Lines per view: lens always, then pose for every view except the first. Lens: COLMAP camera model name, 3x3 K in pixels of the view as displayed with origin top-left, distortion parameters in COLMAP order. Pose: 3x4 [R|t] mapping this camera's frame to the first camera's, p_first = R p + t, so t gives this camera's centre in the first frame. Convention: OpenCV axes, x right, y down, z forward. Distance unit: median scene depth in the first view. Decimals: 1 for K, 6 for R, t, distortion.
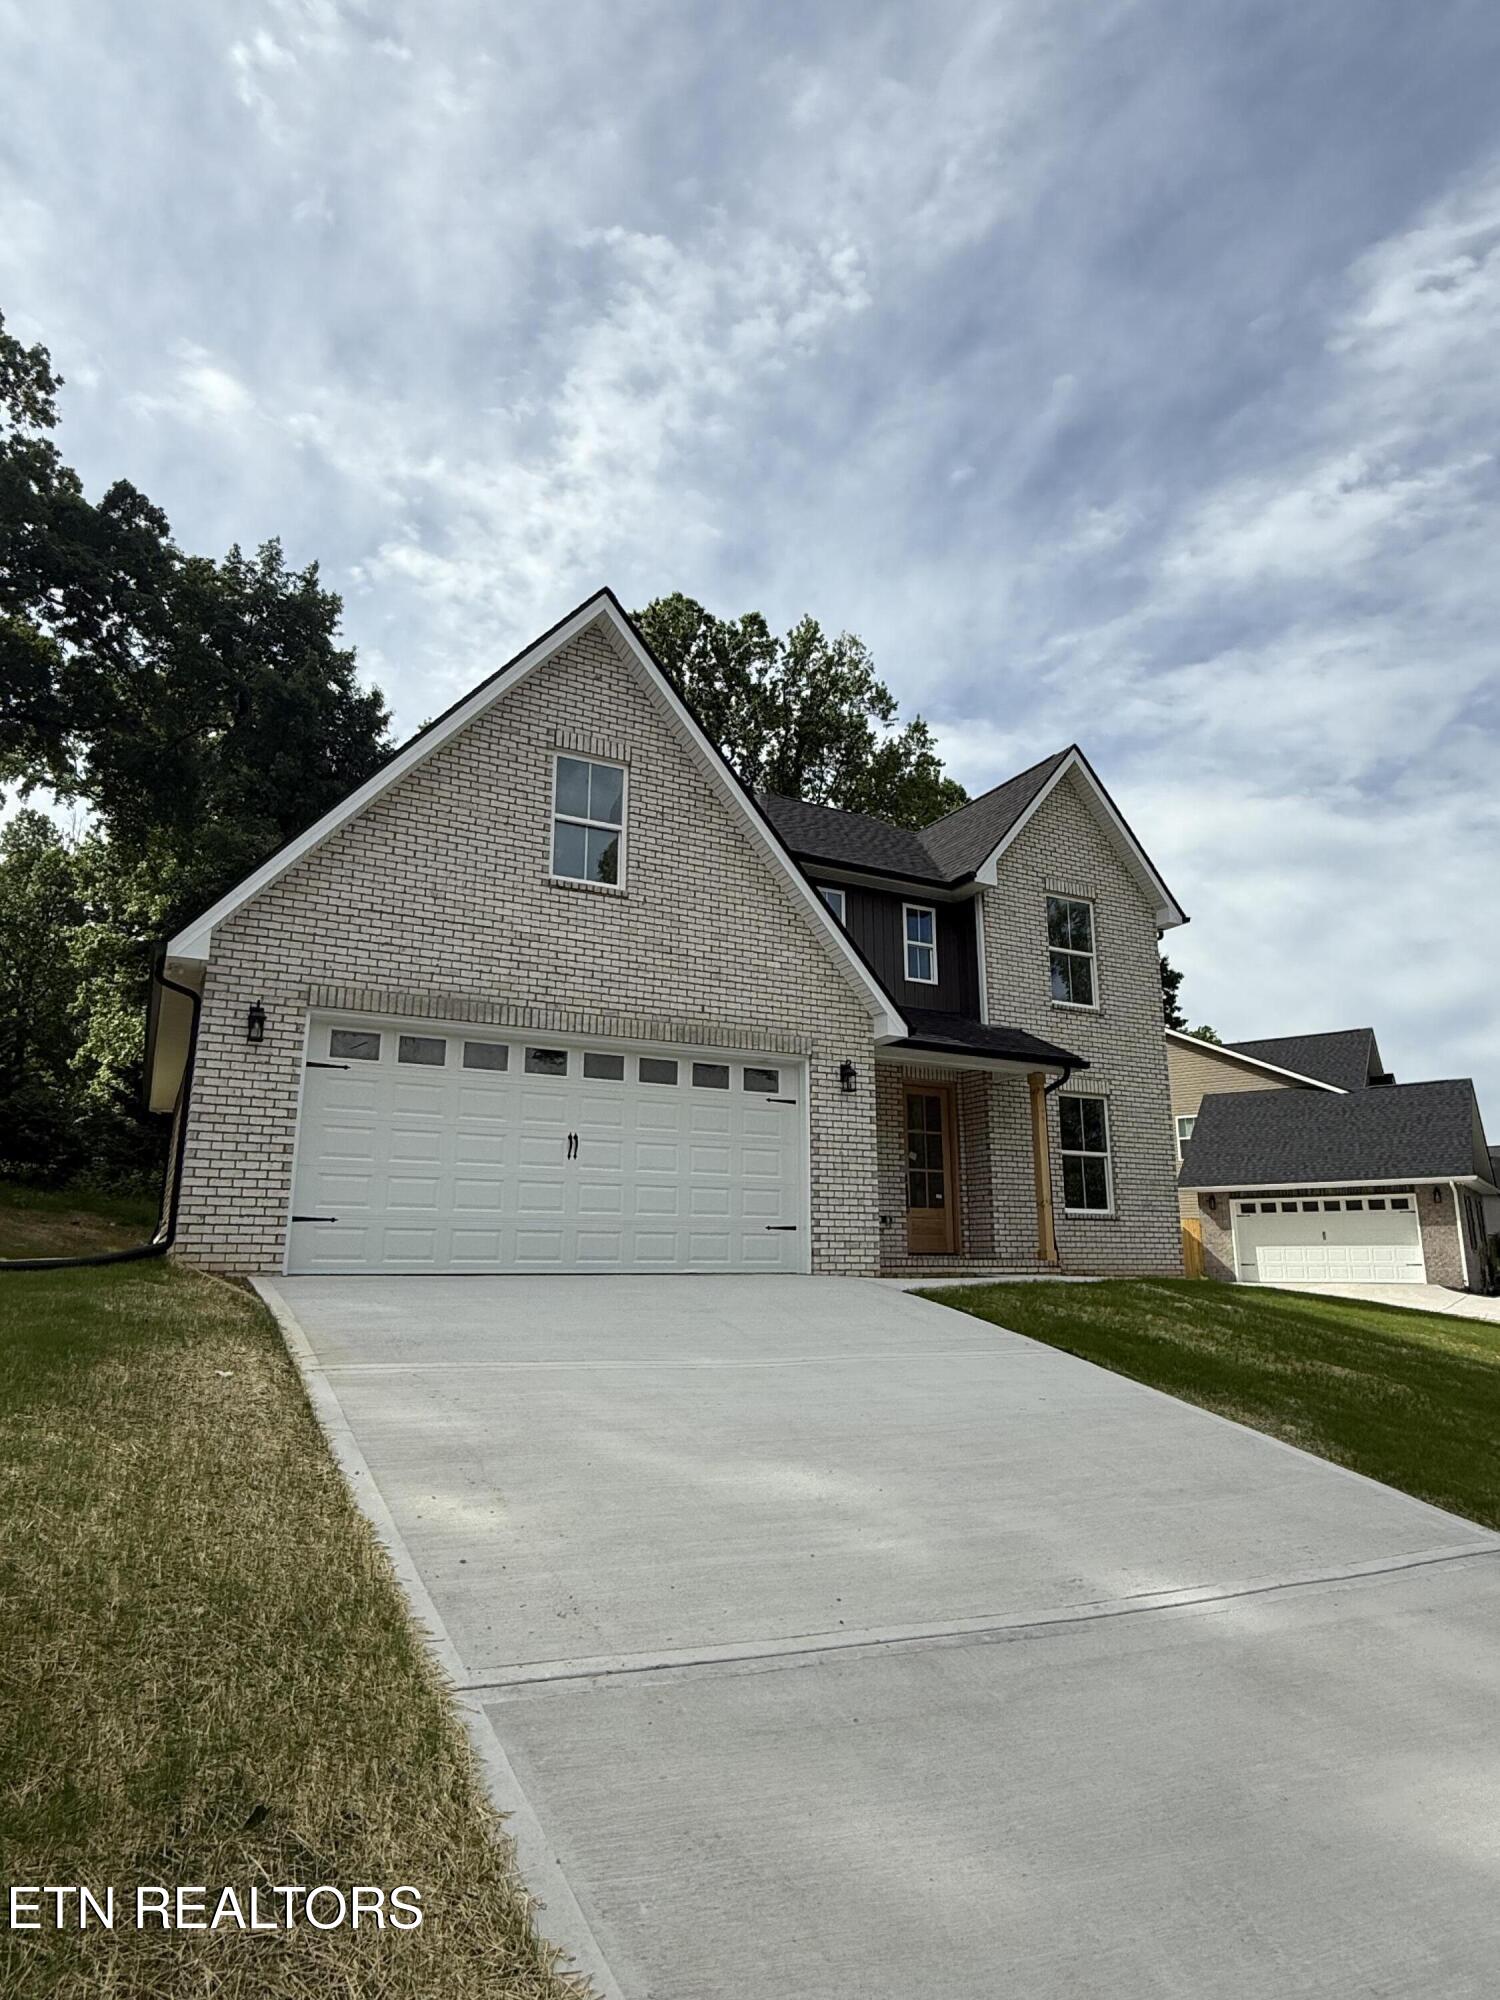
lens RADIAL K [[1101.5, 0, 750.0], [0, 1101.5, 1000.0], [0, 0, 1]] dist [0.000511, 0.001762]
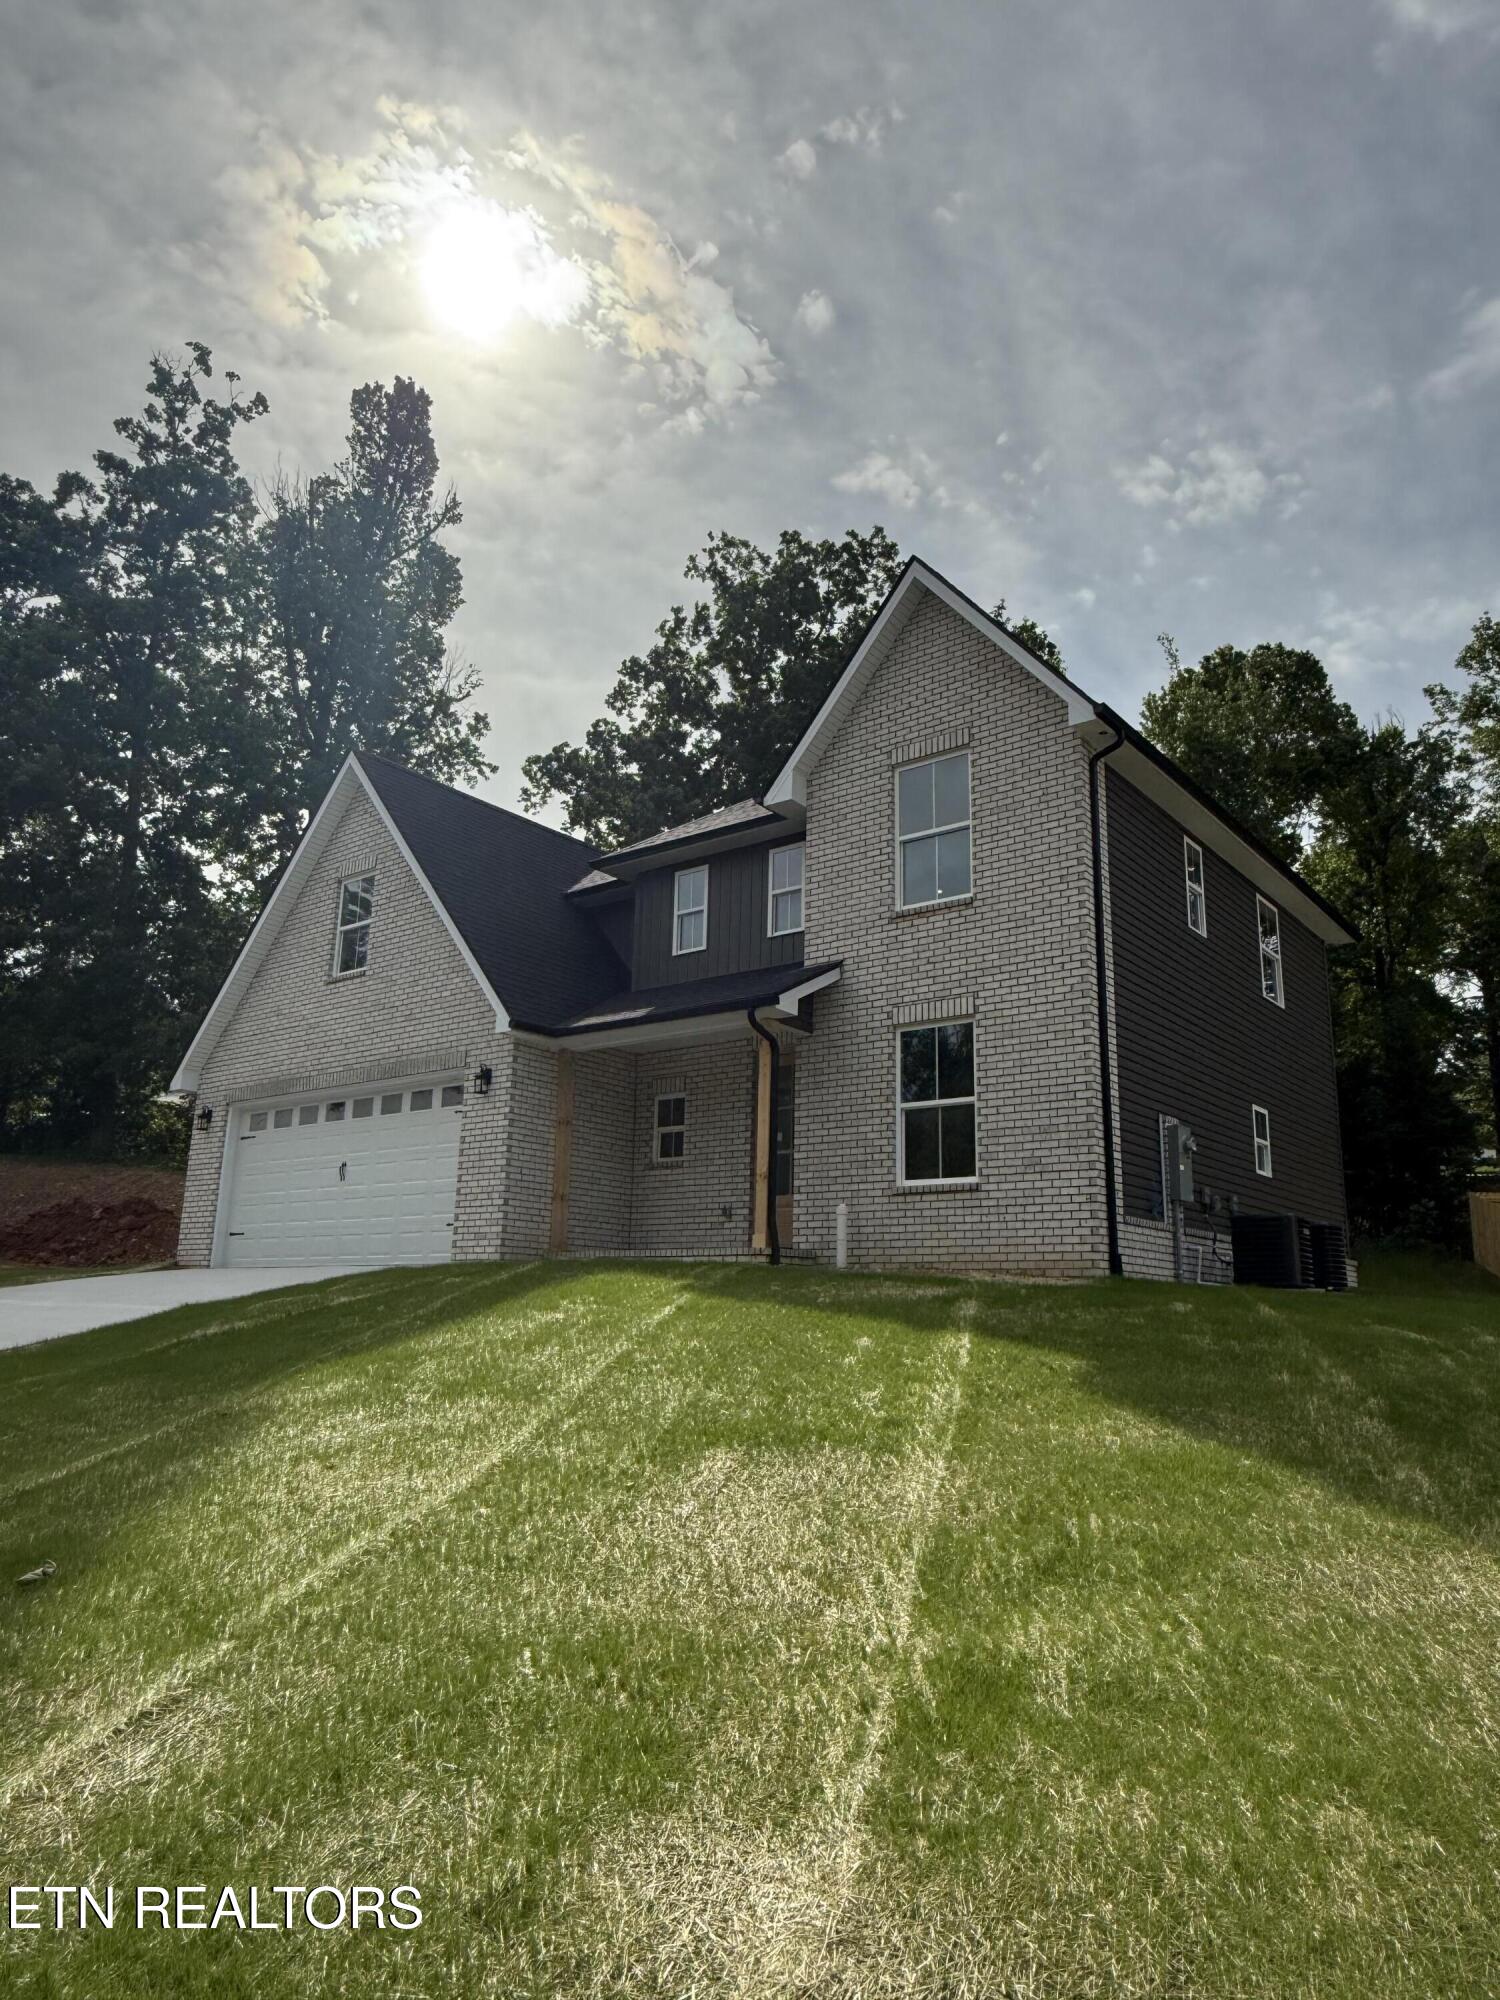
lens RADIAL K [[1305.3, 0, 750.0], [0, 1305.3, 1000.0], [0, 0, 1]] dist [0.005524, 0.000477]
pose [[0.419461, -0.212999, -0.882431, 1.366855], [0.188881, 0.971286, -0.144663, 0.232885], [0.887906, -0.105994, 0.447648, 0.684902]]
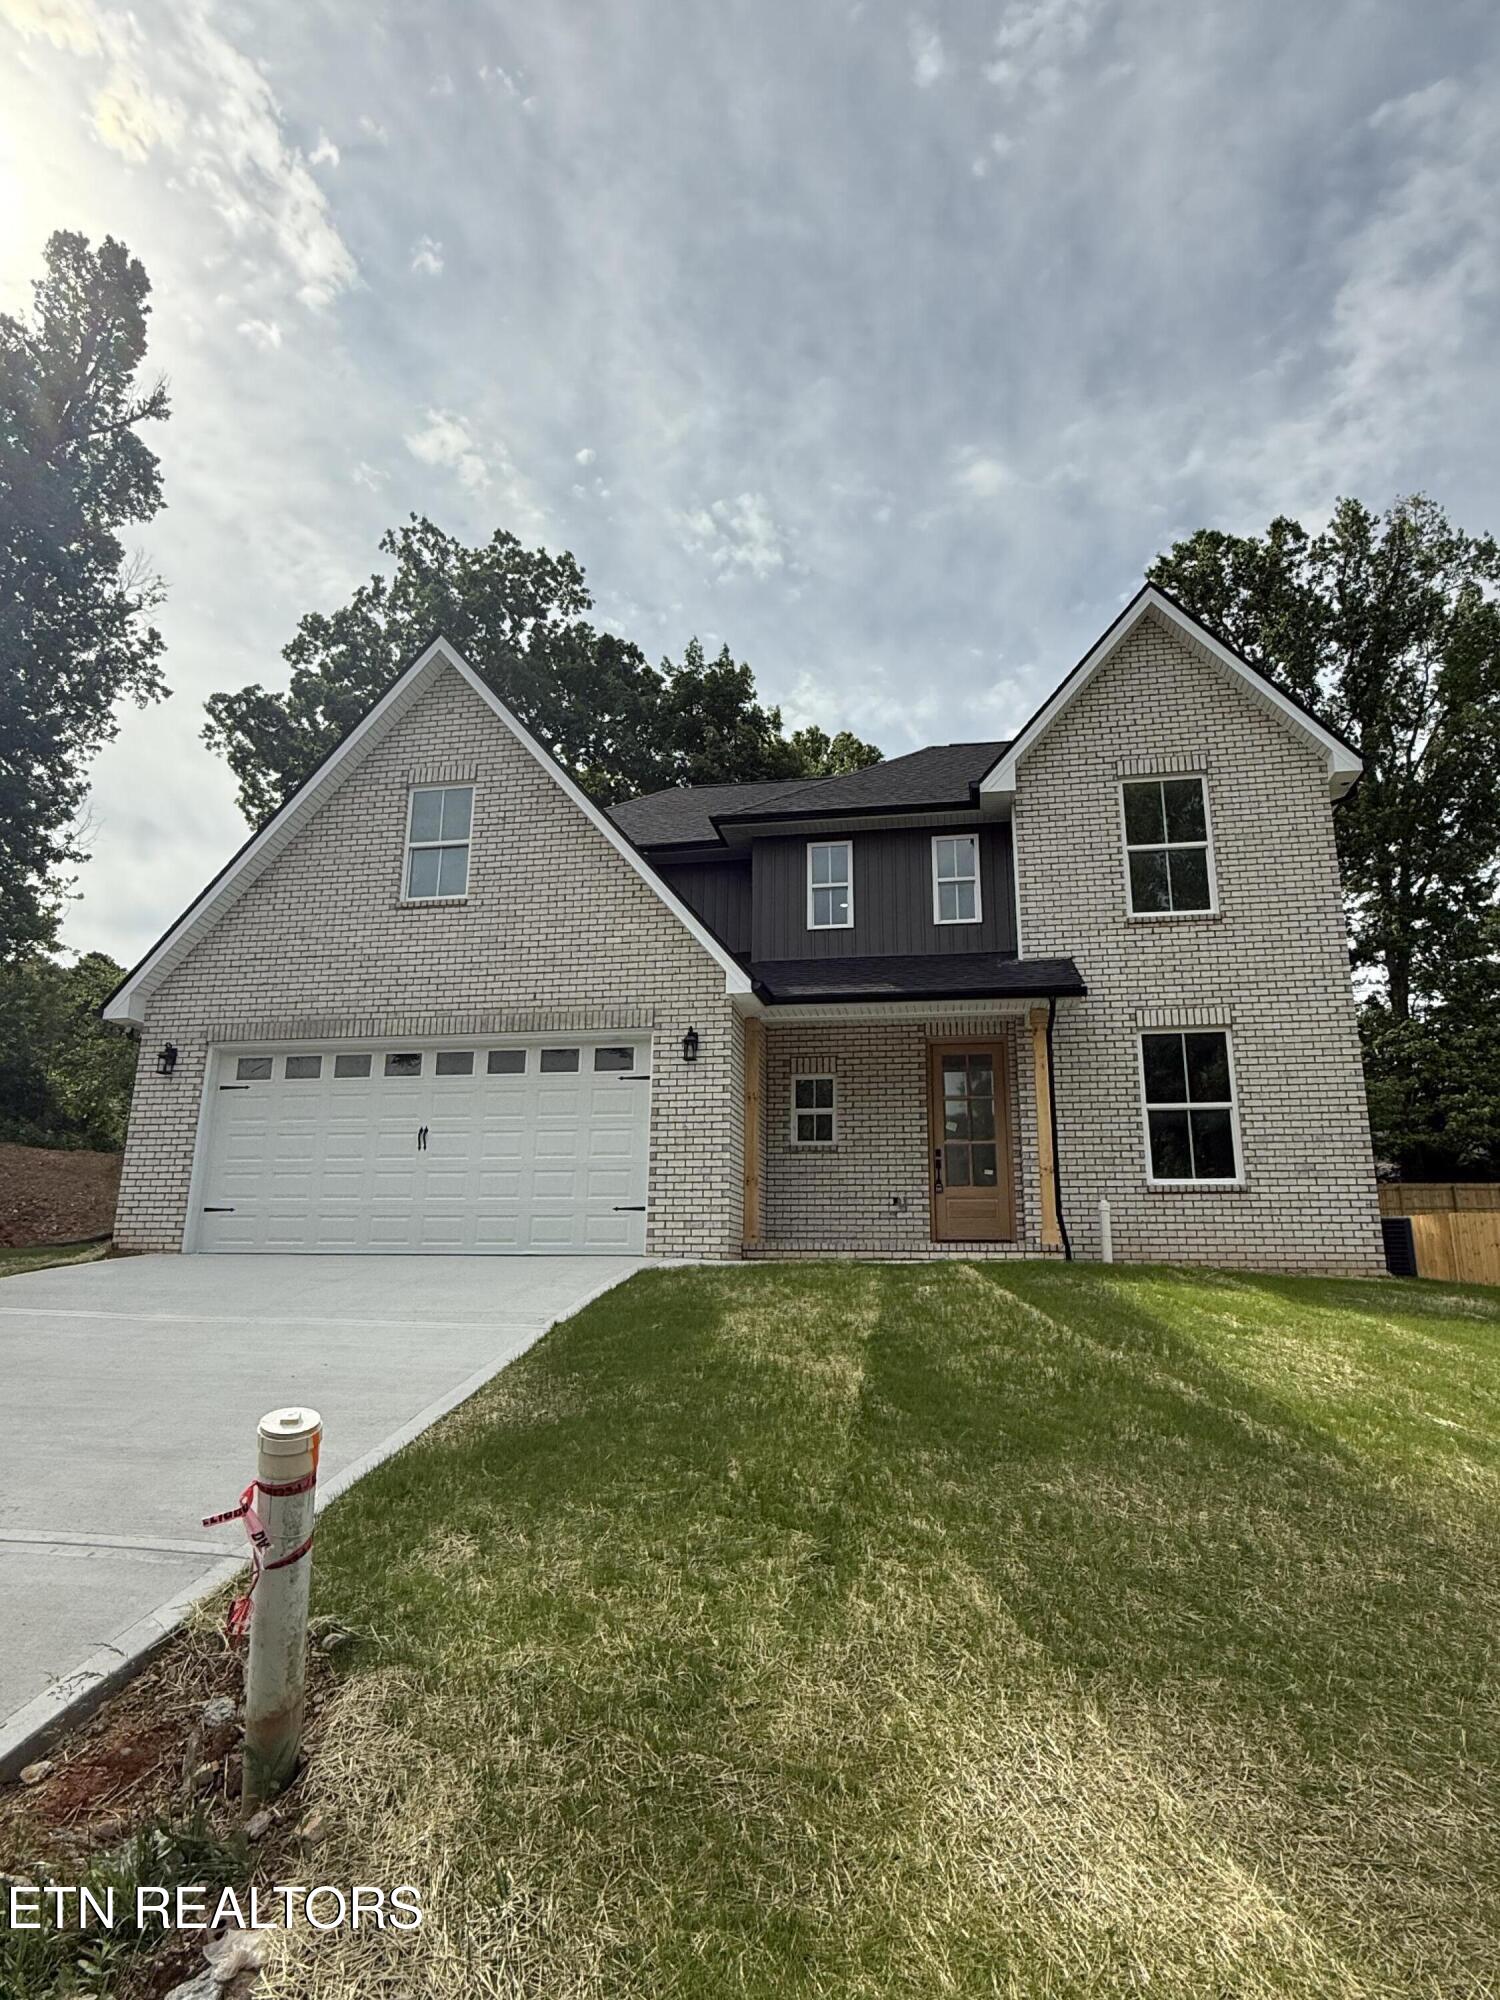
lens RADIAL K [[1101.5, 0, 750.0], [0, 1101.5, 1000.0], [0, 0, 1]] dist [0.000511, 0.001762]
pose [[0.792242, -0.145259, -0.592665, 0.701209], [0.134808, 0.988919, -0.062175, 0.099060], [0.595130, -0.030638, 0.803045, 0.289458]]
